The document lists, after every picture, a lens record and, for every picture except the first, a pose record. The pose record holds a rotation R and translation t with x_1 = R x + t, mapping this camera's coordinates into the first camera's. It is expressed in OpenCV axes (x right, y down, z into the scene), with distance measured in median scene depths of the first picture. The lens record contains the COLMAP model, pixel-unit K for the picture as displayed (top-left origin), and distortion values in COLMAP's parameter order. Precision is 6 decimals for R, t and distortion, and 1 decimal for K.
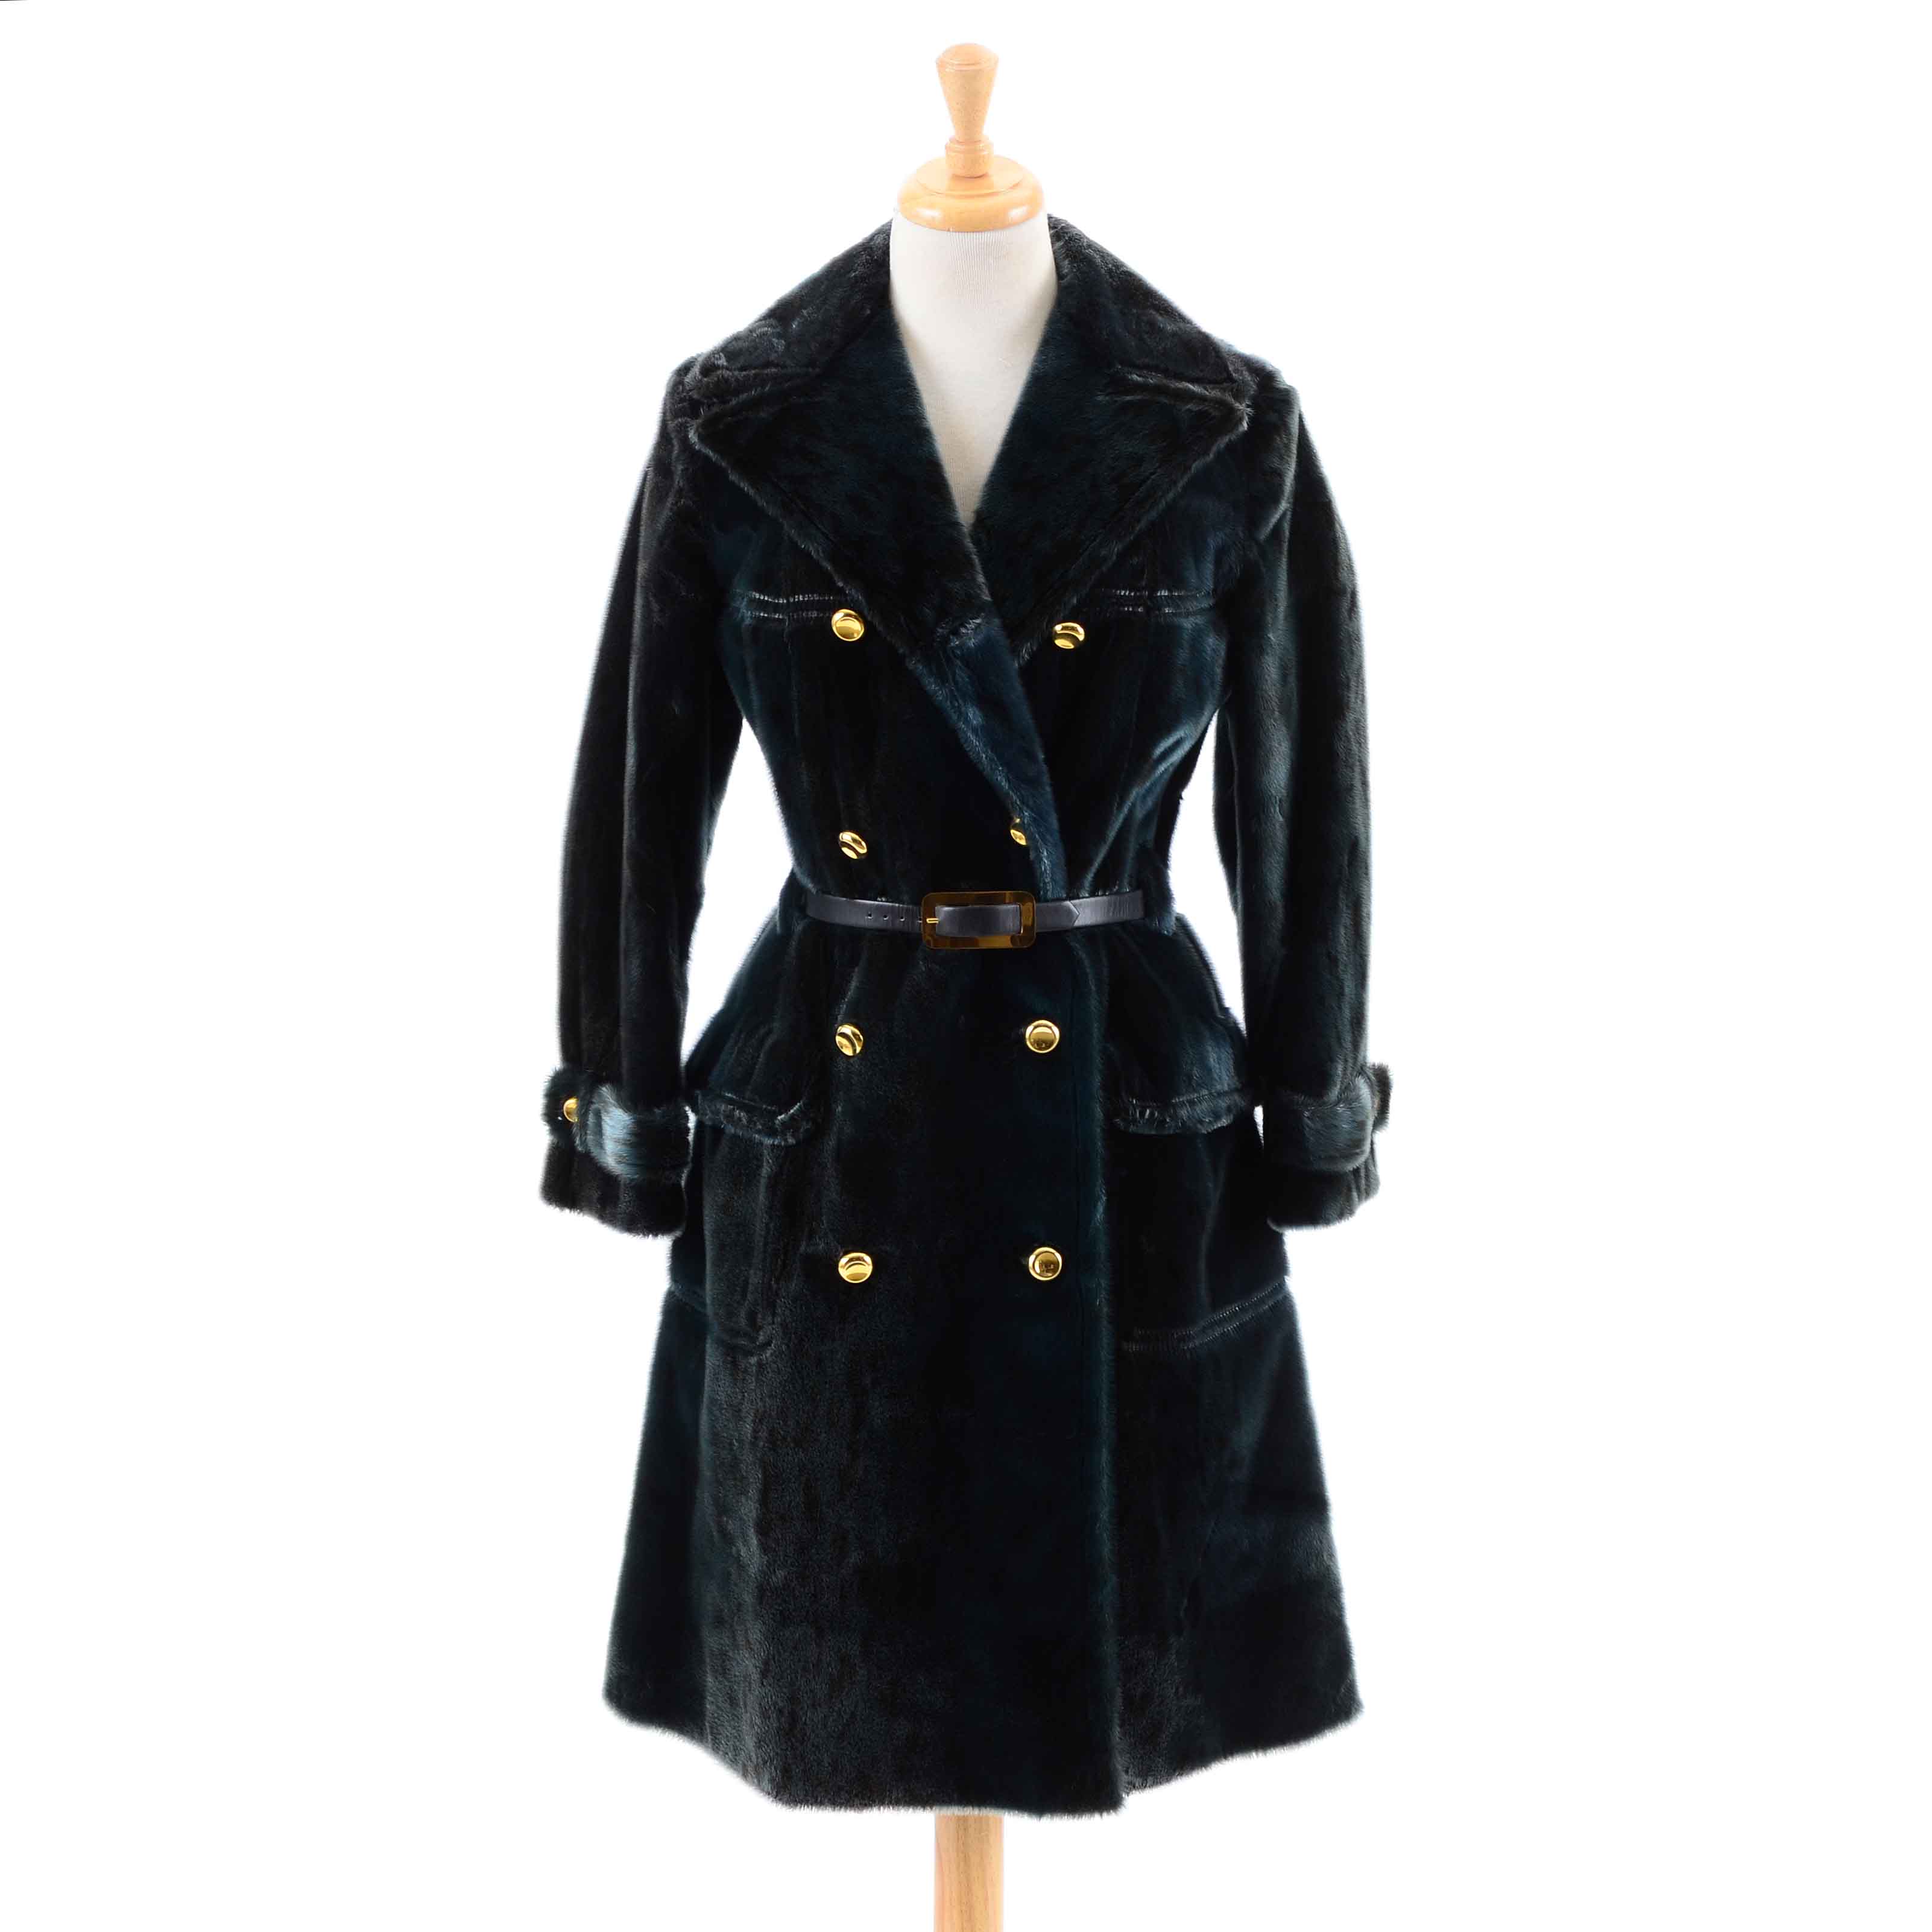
lens RADIAL K [[4839.0, 0, 966.0], [0, 4839.0, 966.0], [0, 0, 1]] dist [0.149979, 0.089774]
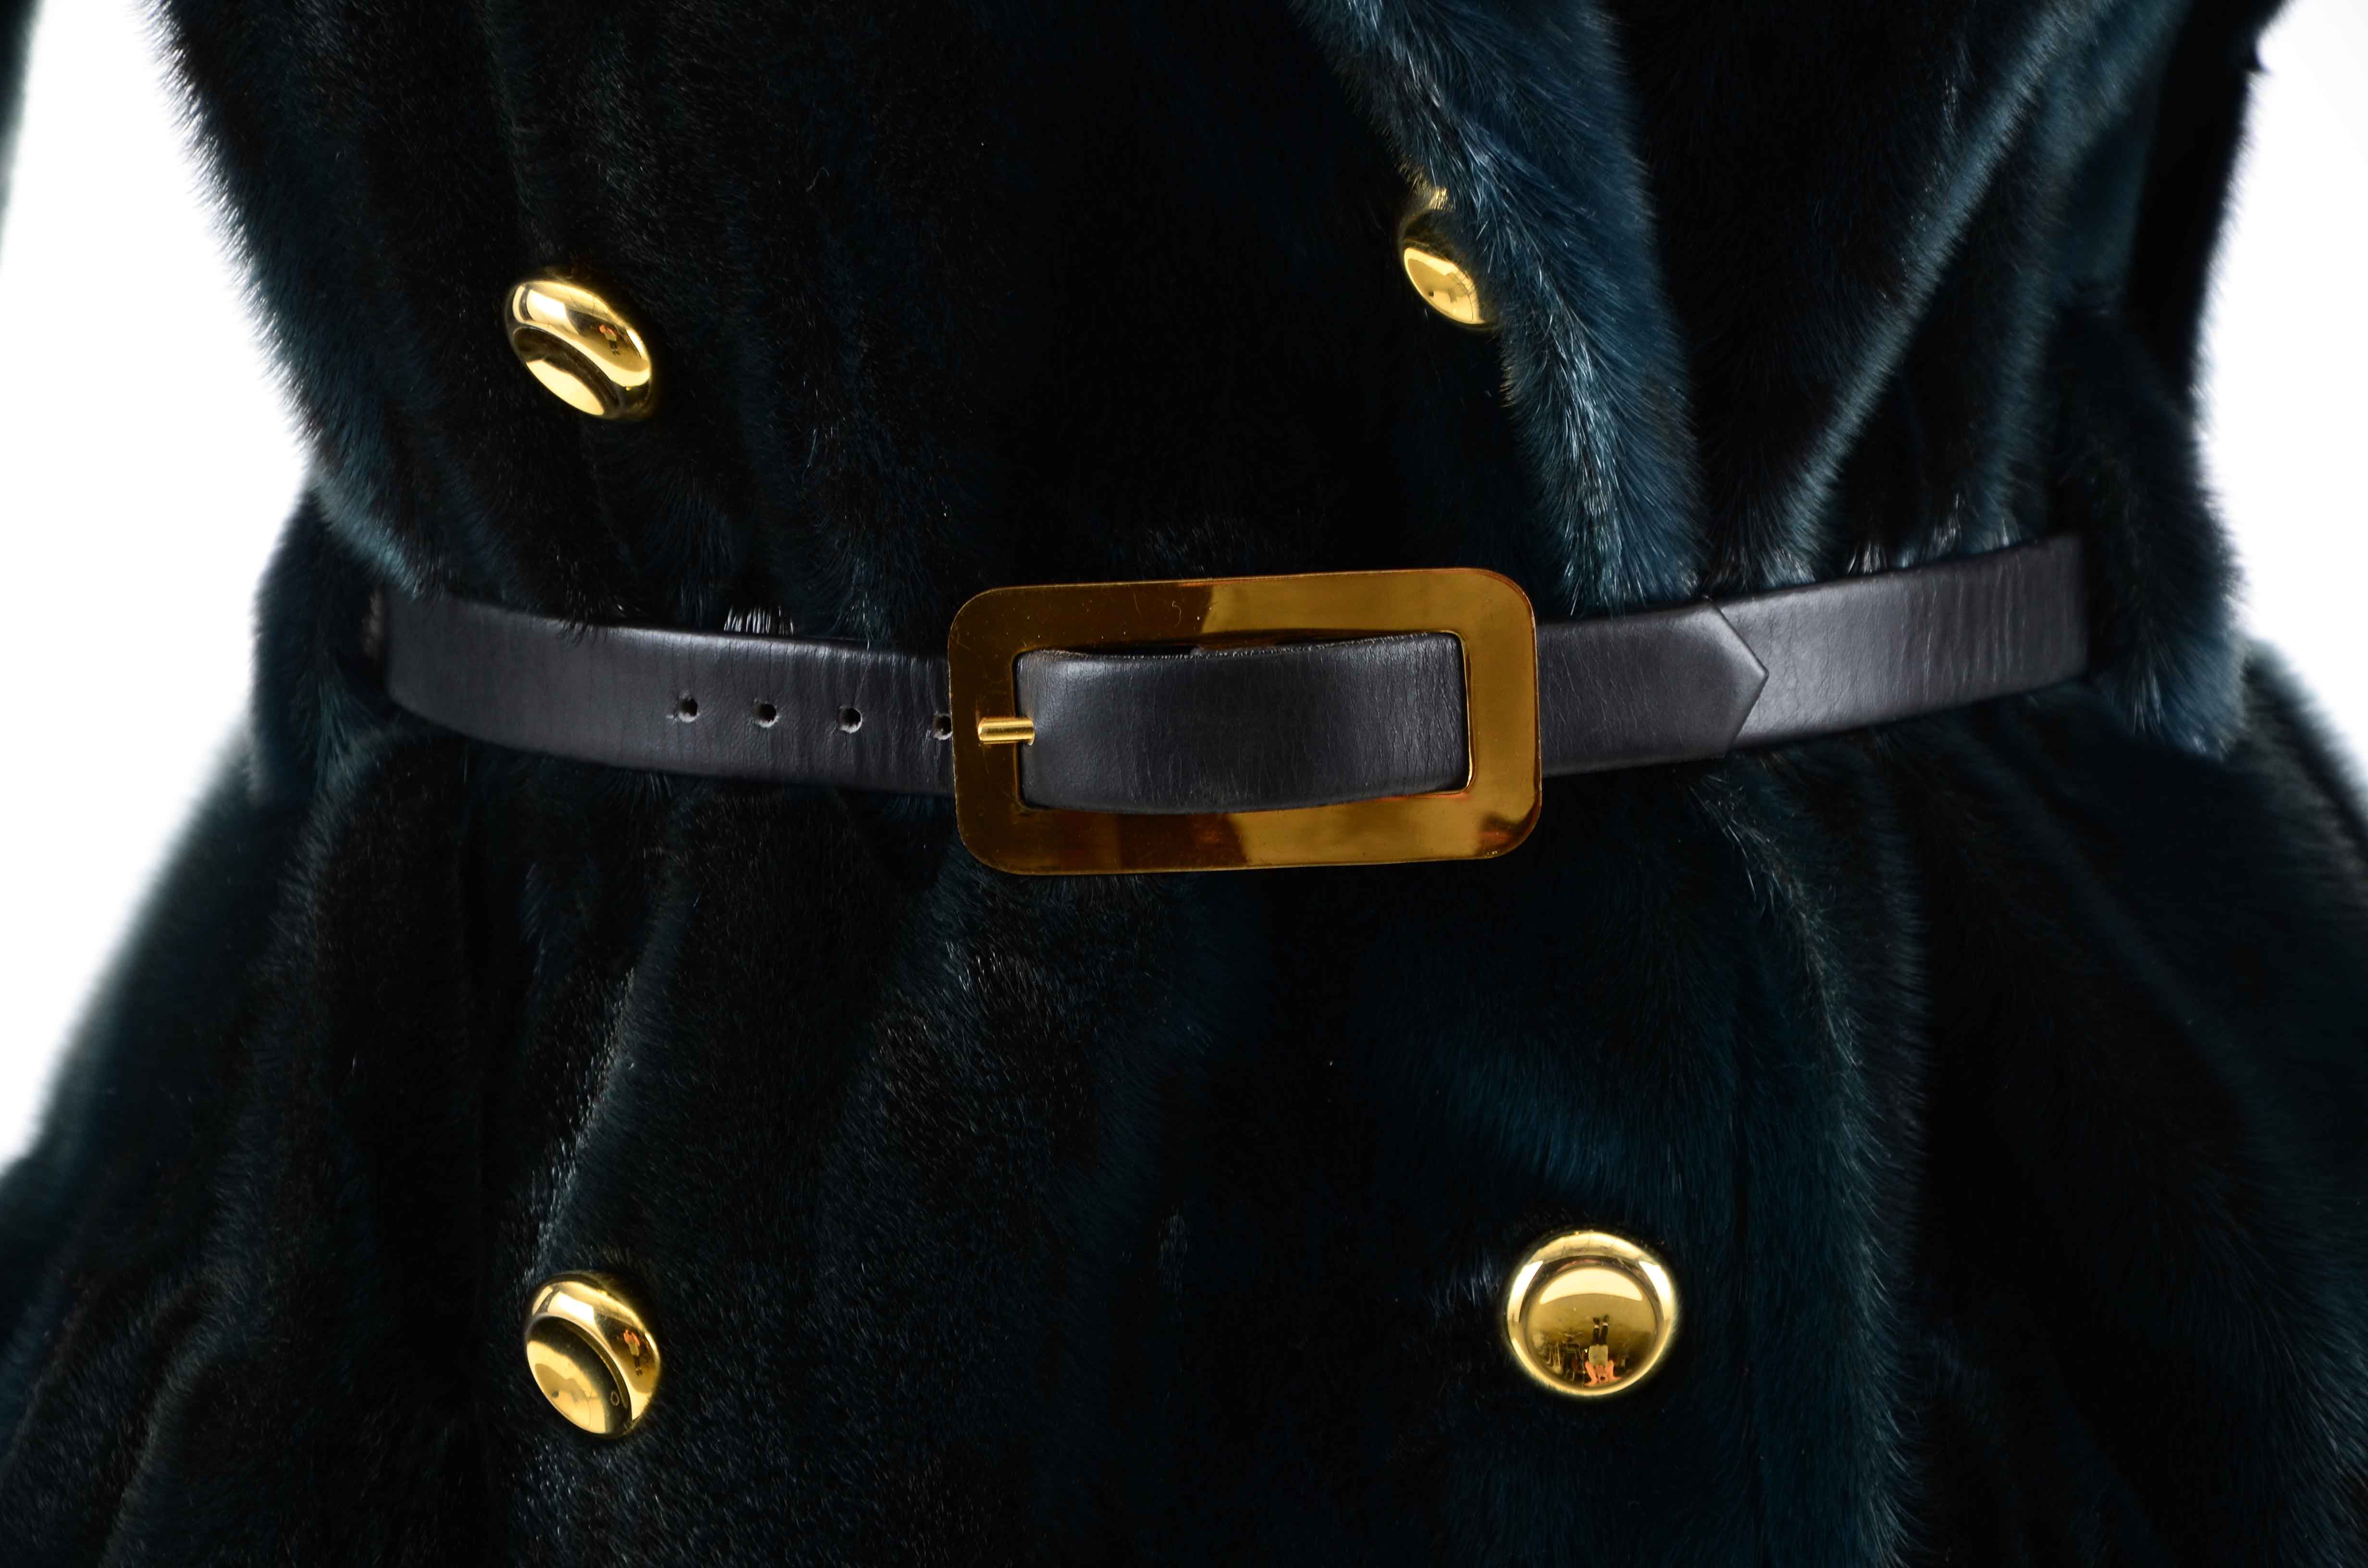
lens RADIAL K [[10390.6, 0, 1180.8], [0, 10390.6, 862.5], [0, 0, 1]] dist [1.153337, 12.067735]
pose [[0.999552, -0.023491, -0.018568, 0.007557], [0.023942, 0.999415, 0.024414, -0.014007], [0.017983, -0.024848, 0.999529, 0.581687]]
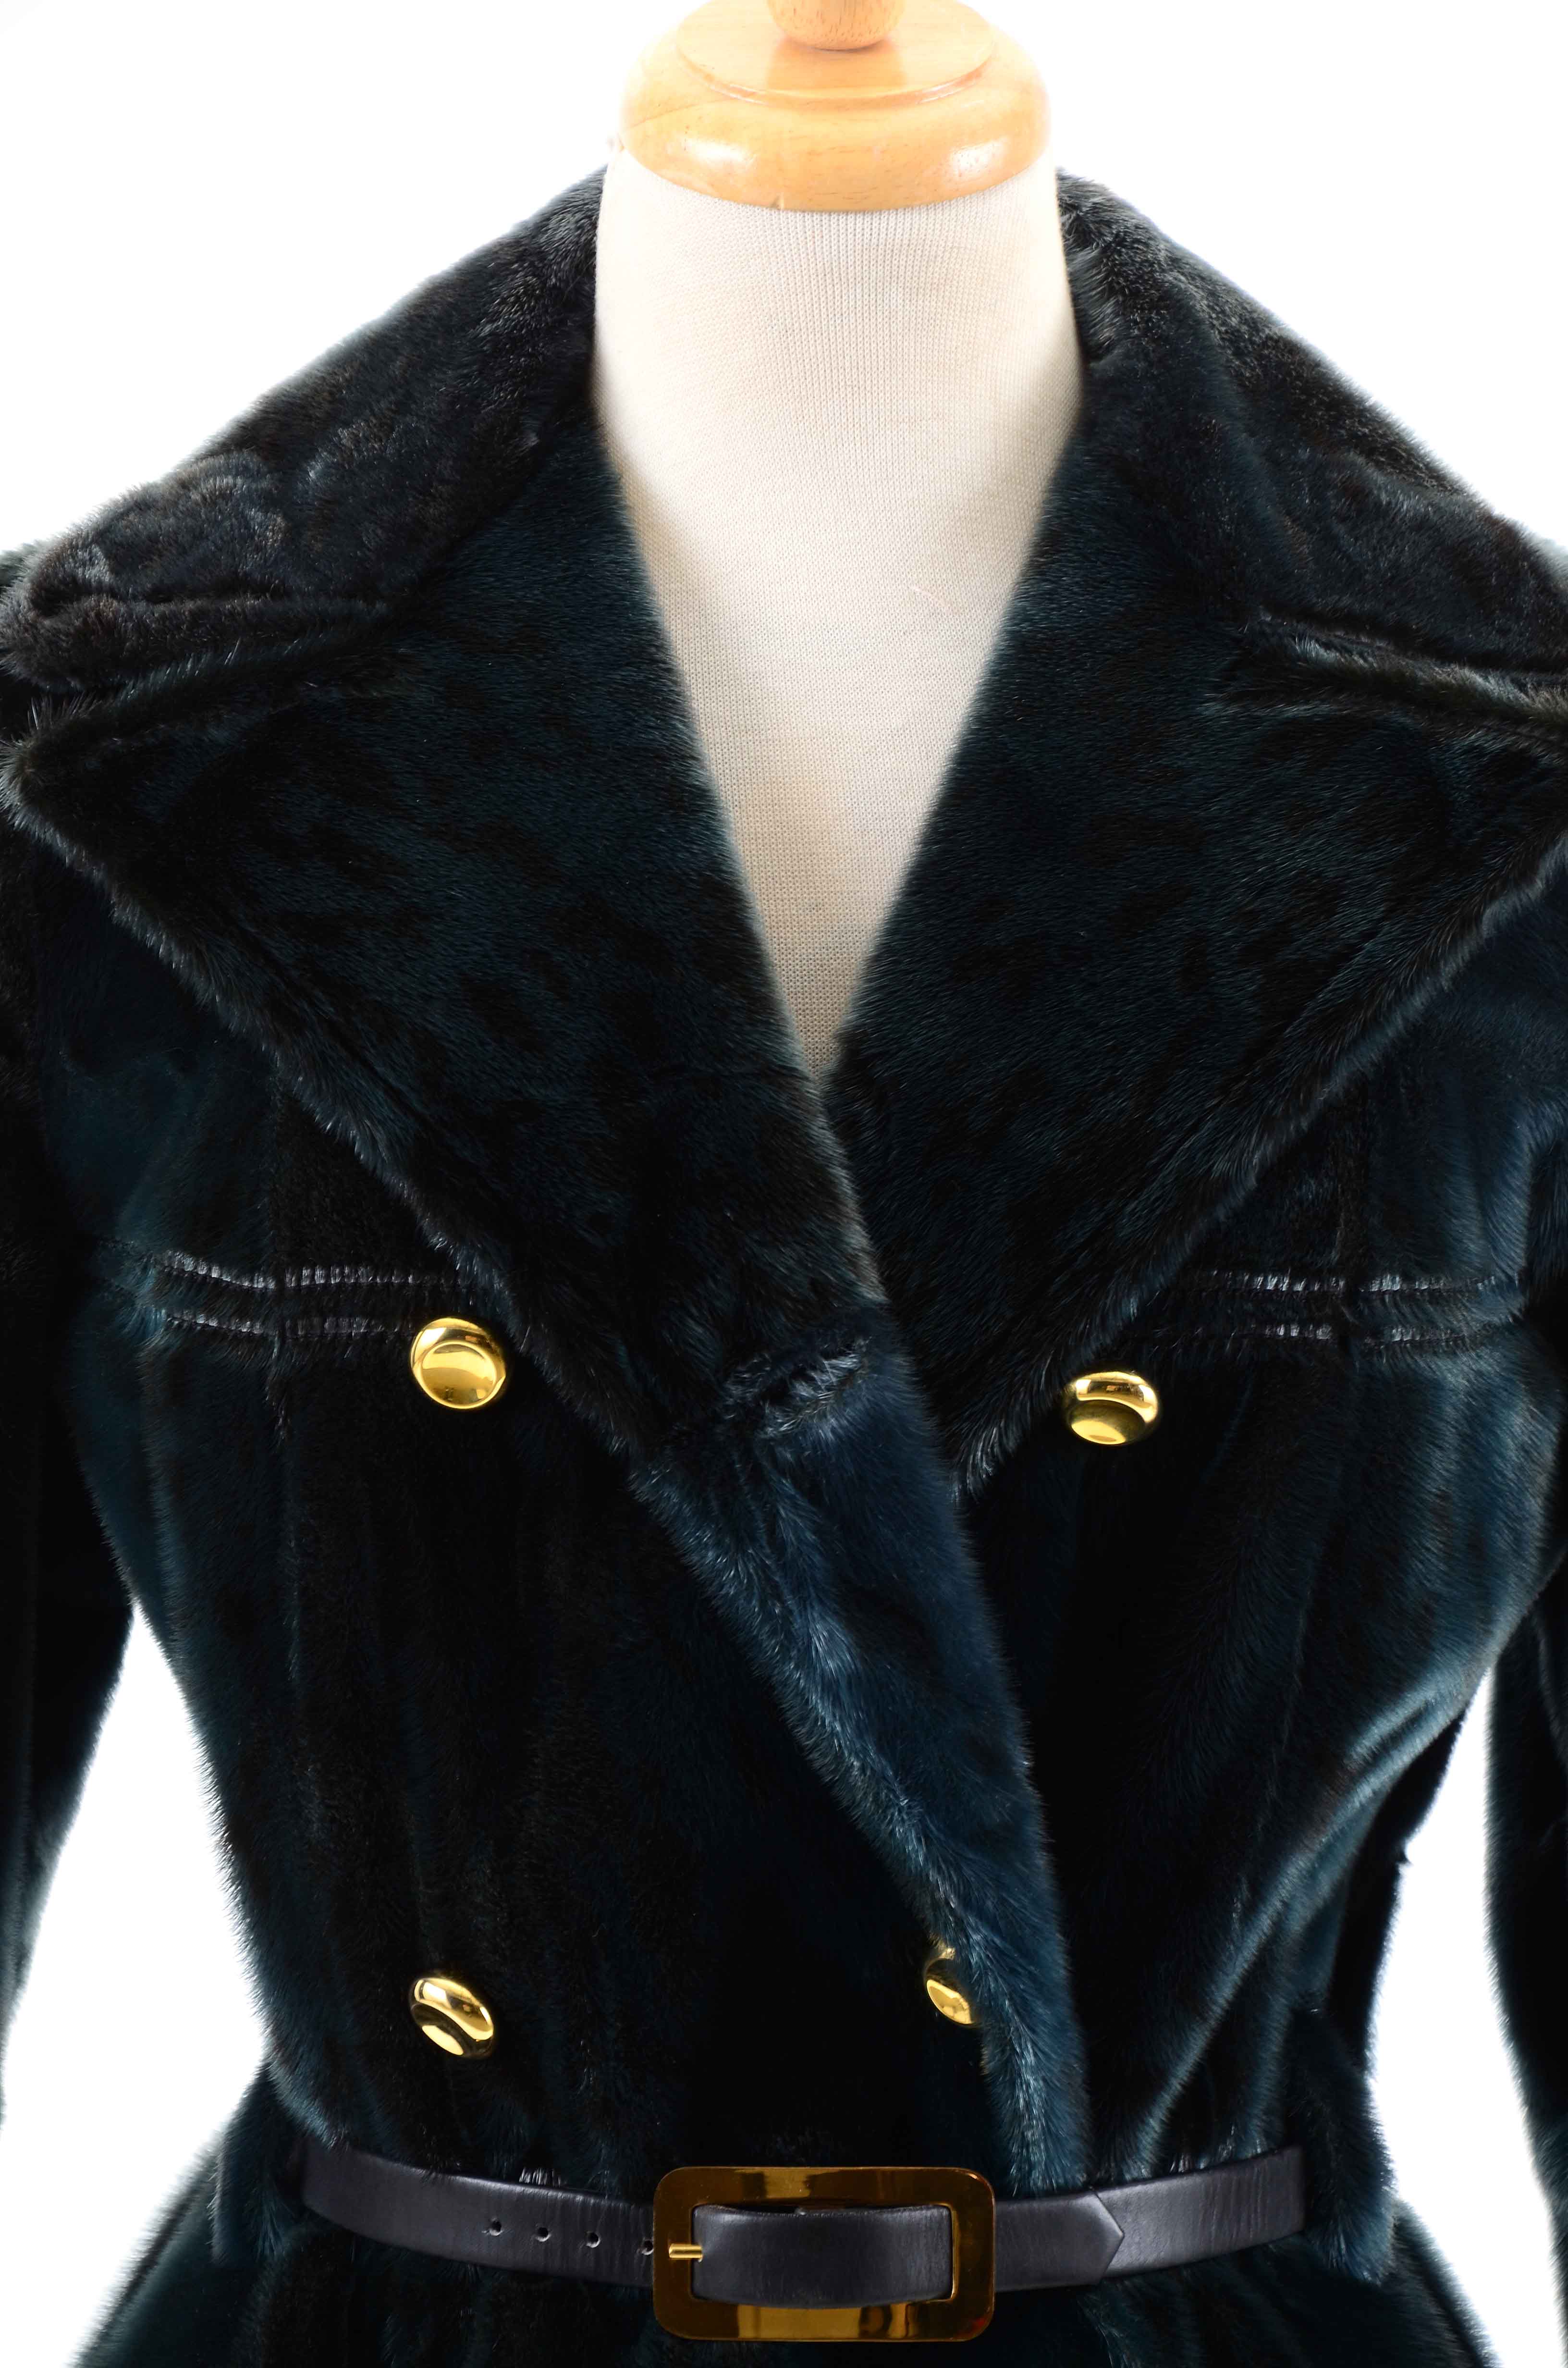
lens RADIAL K [[9457.8, 0, 830.6], [0, 9457.8, 1184.0], [0, 0, 1]] dist [1.219879, 3.160408]
pose [[0.999412, 0.021441, 0.026749, -0.016108], [-0.019900, 0.998197, -0.056624, -0.045183], [-0.027915, 0.056058, 0.998037, 0.334124]]
